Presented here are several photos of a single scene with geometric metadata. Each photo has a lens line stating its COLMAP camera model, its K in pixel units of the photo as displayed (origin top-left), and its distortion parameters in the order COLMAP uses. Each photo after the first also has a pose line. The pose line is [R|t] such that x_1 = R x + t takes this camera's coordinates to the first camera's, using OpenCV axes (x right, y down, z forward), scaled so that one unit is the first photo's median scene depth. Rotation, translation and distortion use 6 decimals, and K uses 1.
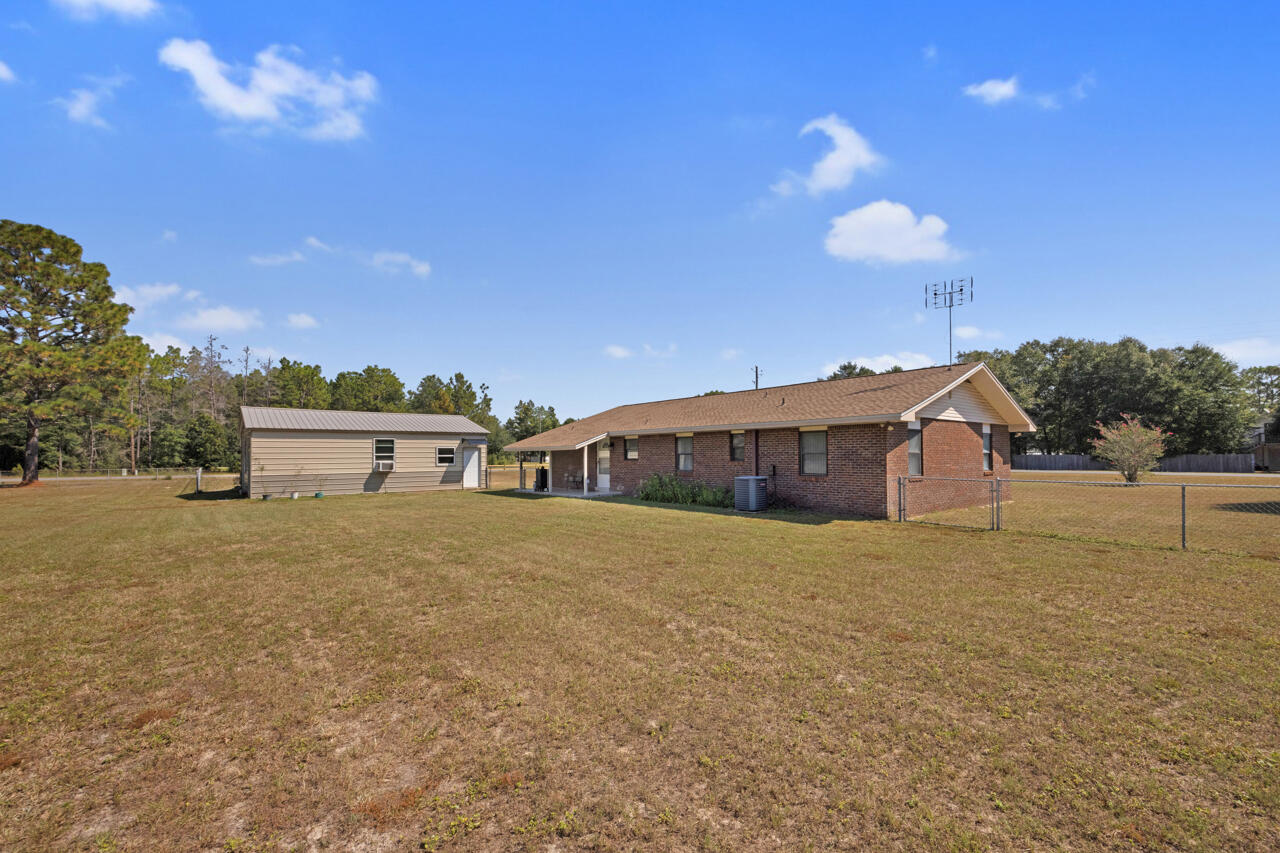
lens RADIAL K [[532.1, 0, 665.2], [0, 532.1, 431.9], [0, 0, 1]] dist [0.000948, 0.000093]
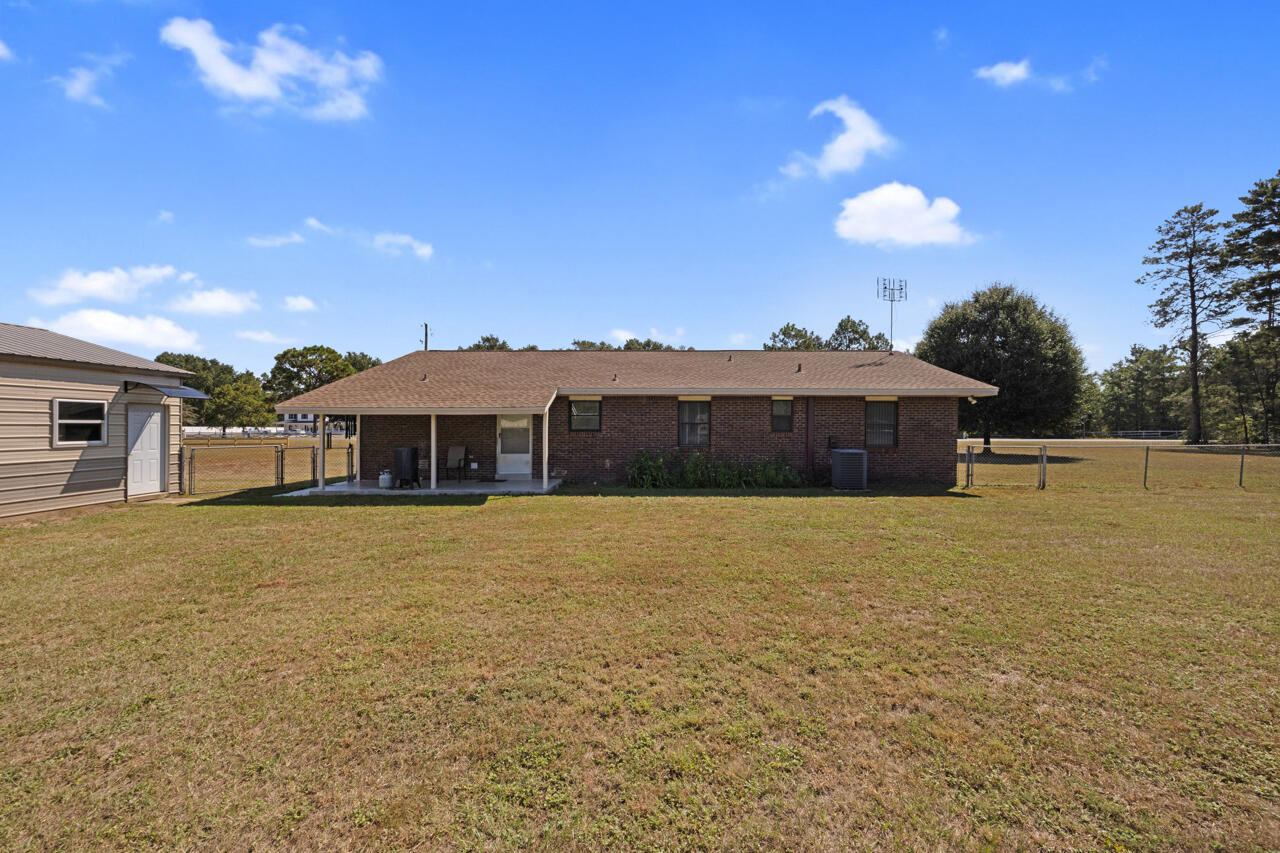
lens RADIAL K [[476.8, 0, 643.6], [0, 476.8, 431.0], [0, 0, 1]] dist [-0.000138, 0.000029]
pose [[0.662769, -0.002048, 0.748821, -0.400334], [-0.039043, 0.998542, 0.037287, 0.022258], [-0.747806, -0.053949, 0.661722, 0.449081]]
